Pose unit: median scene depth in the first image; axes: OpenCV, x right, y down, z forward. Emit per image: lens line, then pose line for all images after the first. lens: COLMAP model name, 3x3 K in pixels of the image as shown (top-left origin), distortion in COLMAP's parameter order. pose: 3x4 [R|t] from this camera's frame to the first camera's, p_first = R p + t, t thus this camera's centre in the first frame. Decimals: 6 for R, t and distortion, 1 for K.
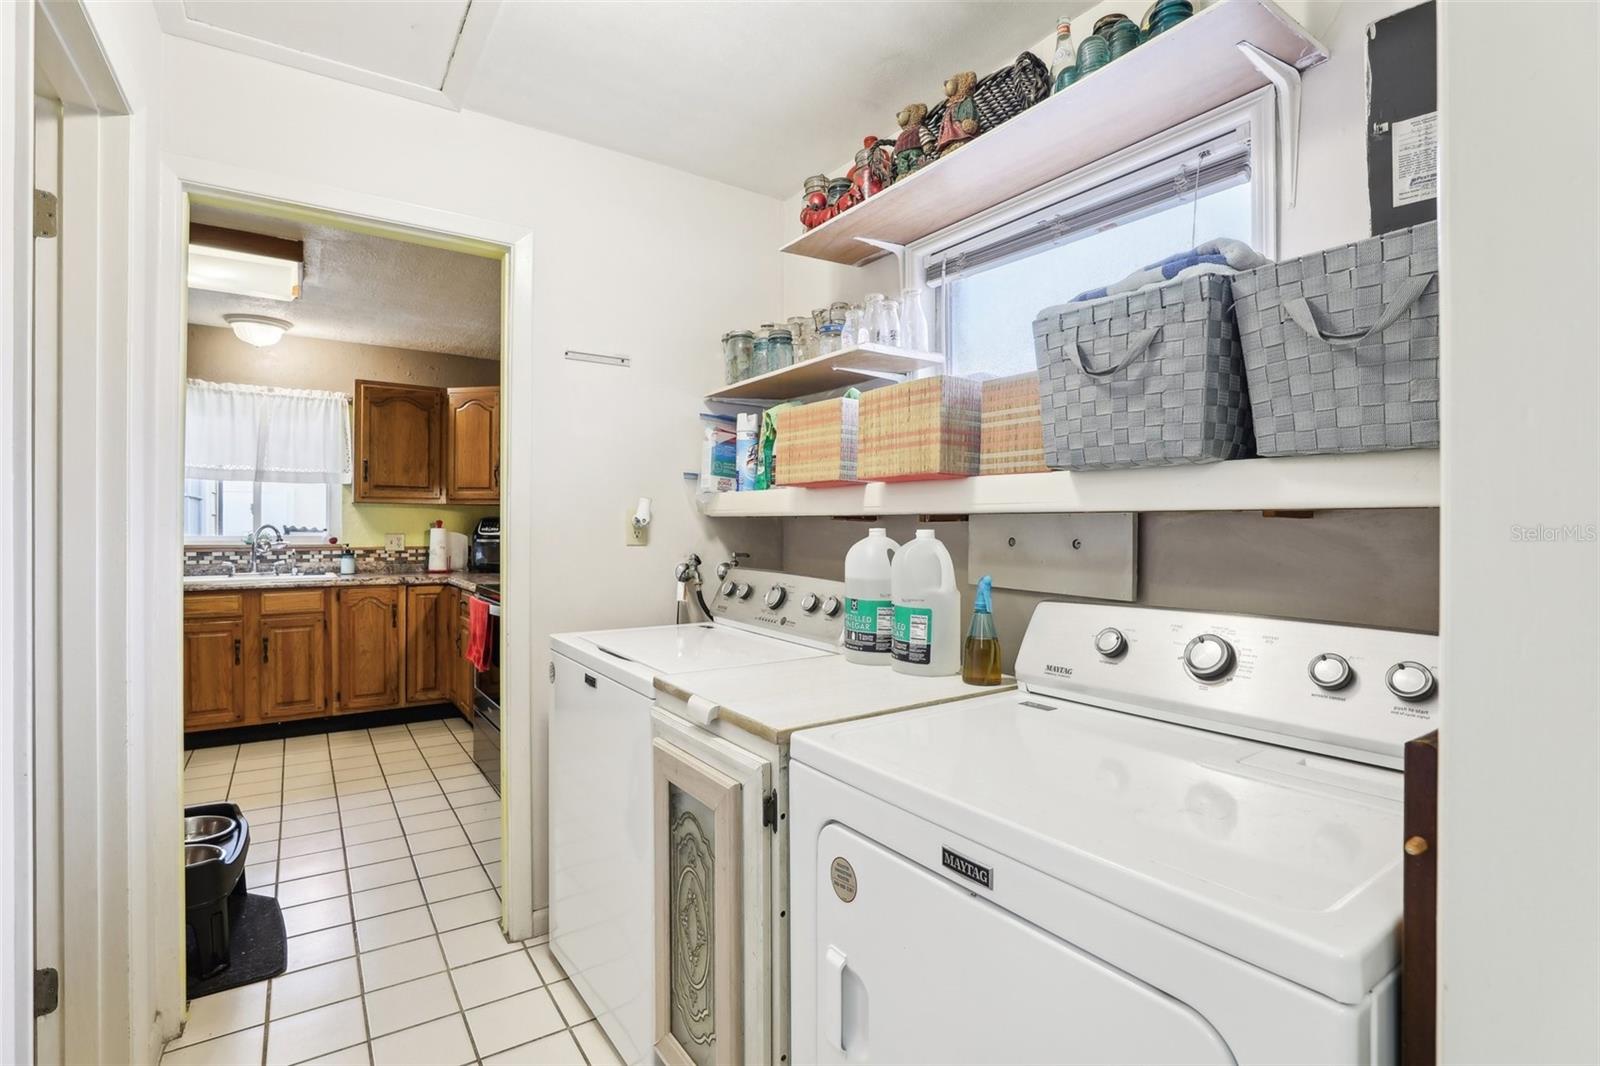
lens RADIAL K [[744.8, 0, 795.7], [0, 744.8, 525.5], [0, 0, 1]] dist [-0.030910, 0.004776]
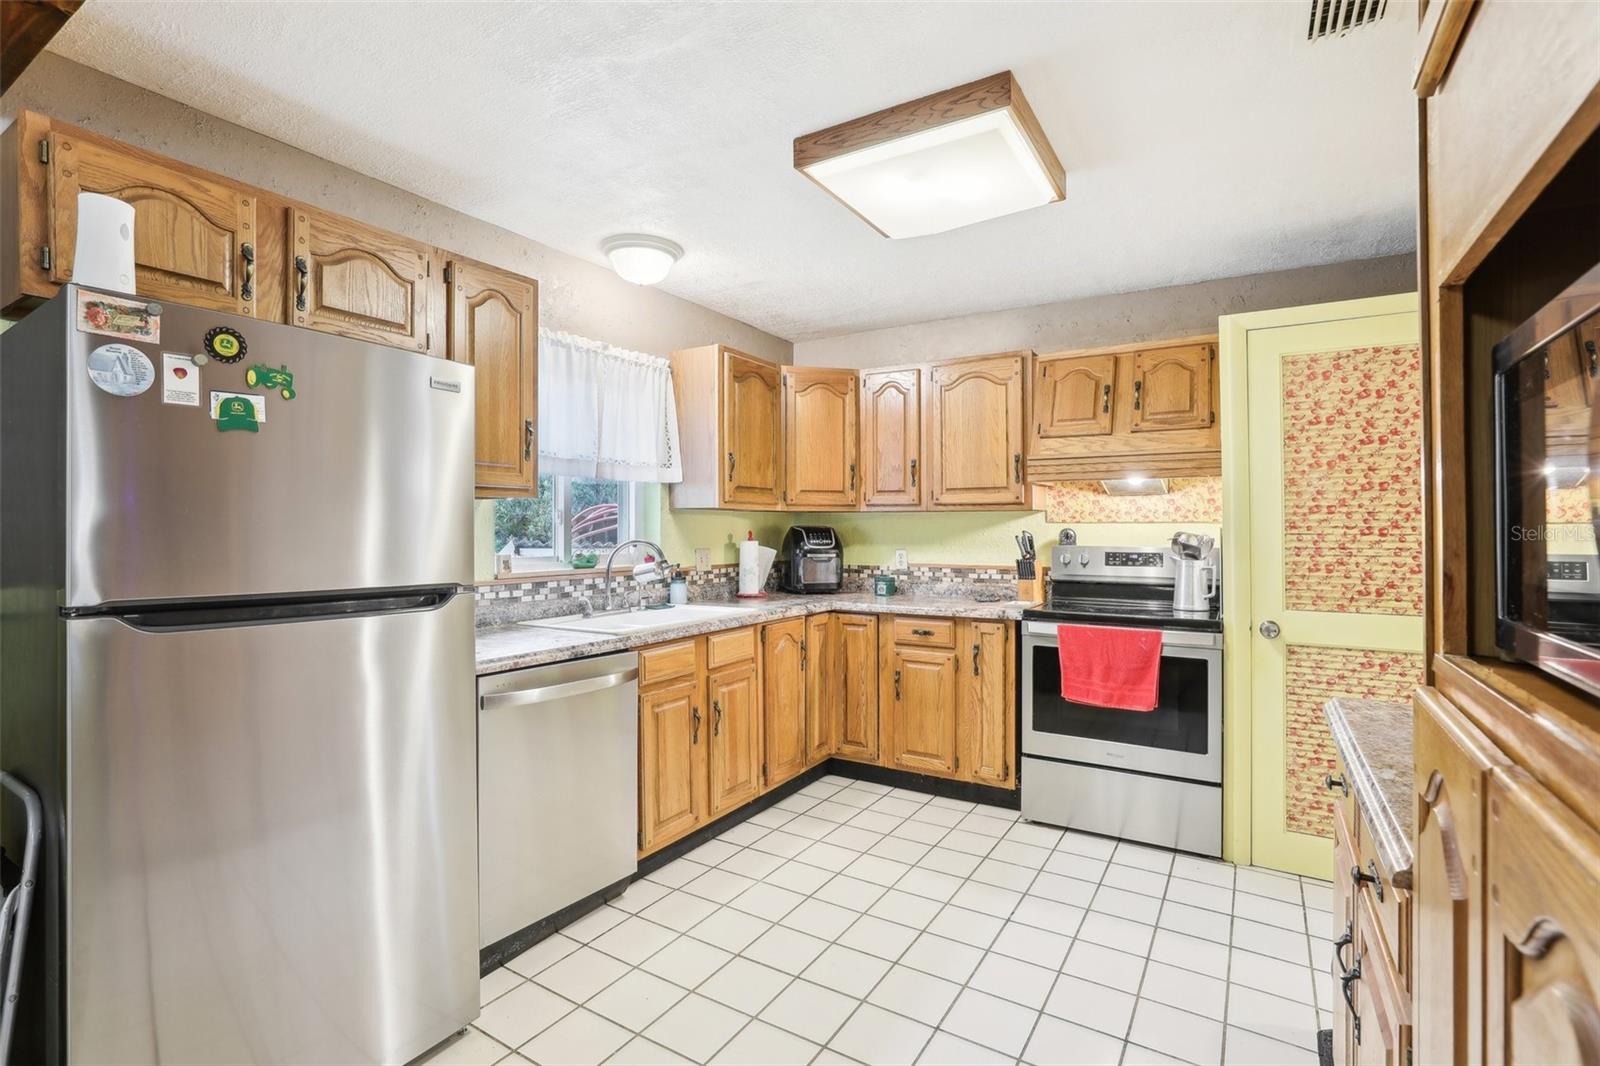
lens RADIAL K [[744.8, 0, 803.0], [0, 744.8, 524.9], [0, 0, 1]] dist [-0.030910, 0.004776]
pose [[0.917920, -0.003936, 0.396746, -0.835249], [0.003800, 0.999992, 0.001129, -0.015492], [-0.396748, 0.000472, 0.917928, 0.278815]]
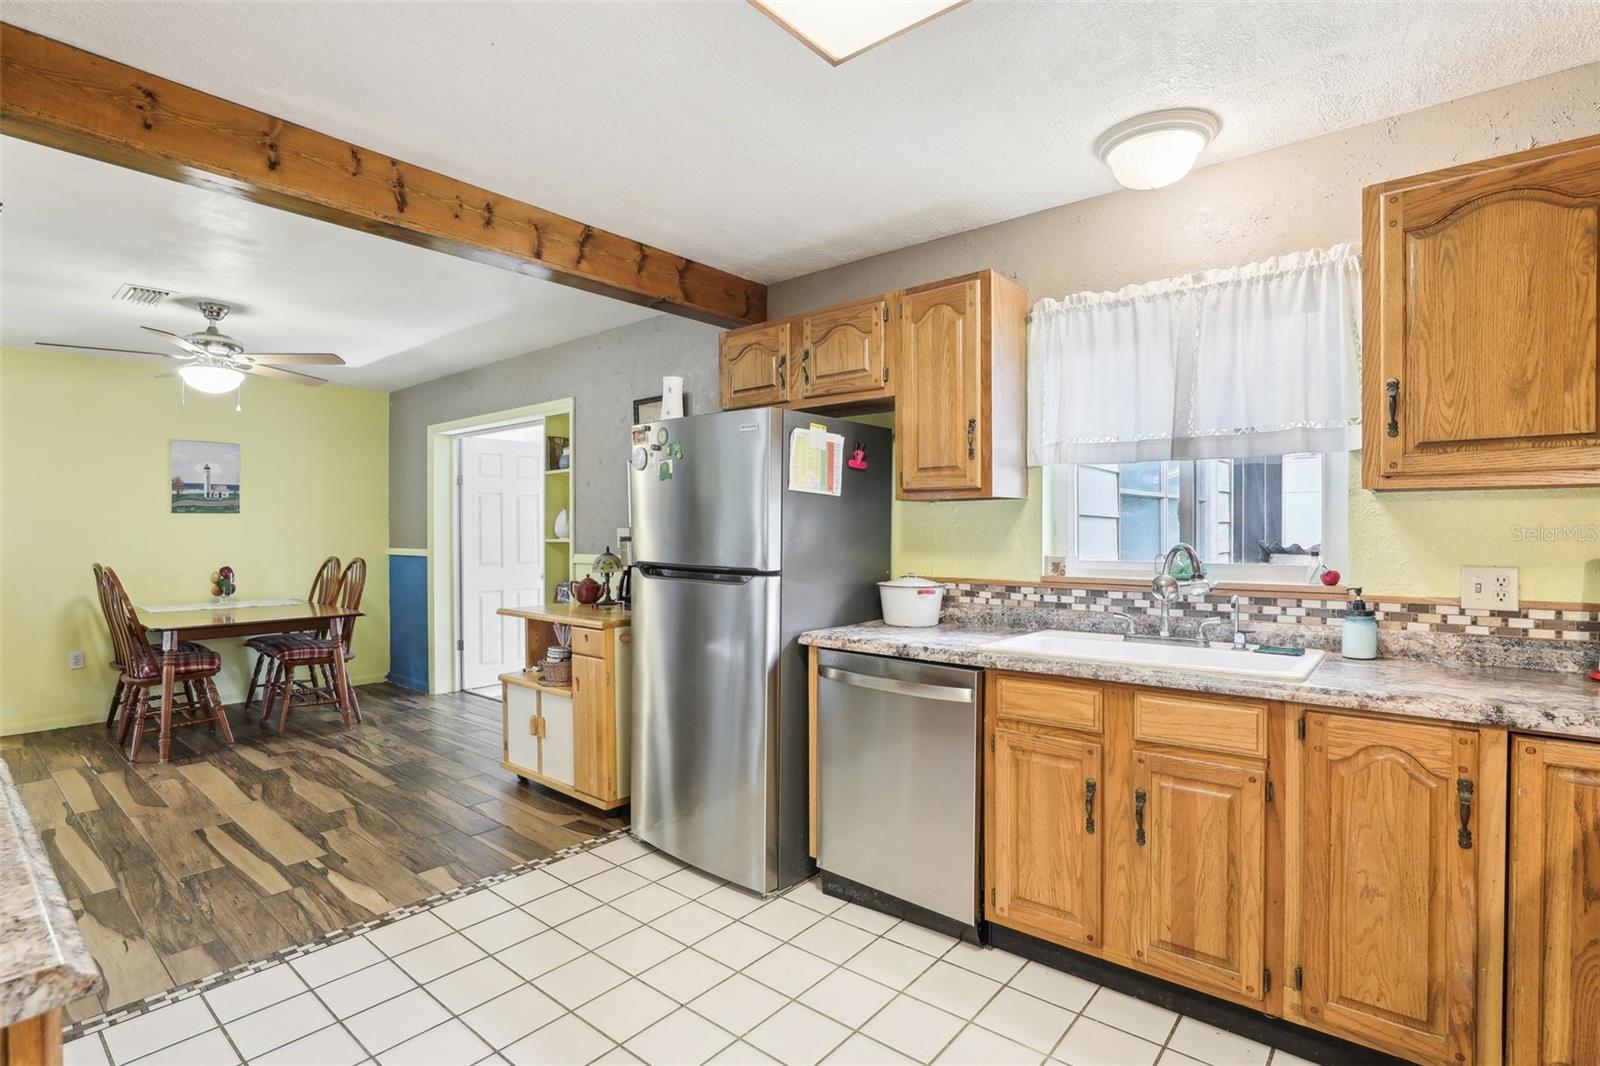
lens RADIAL K [[744.8, 0, 824.5], [0, 744.8, 541.1], [0, 0, 1]] dist [-0.030910, 0.004776]
pose [[0.280796, 0.005579, -0.959751, -0.302020], [0.006528, 0.999949, 0.007723, -0.008188], [0.959745, -0.008433, 0.280745, 0.614891]]
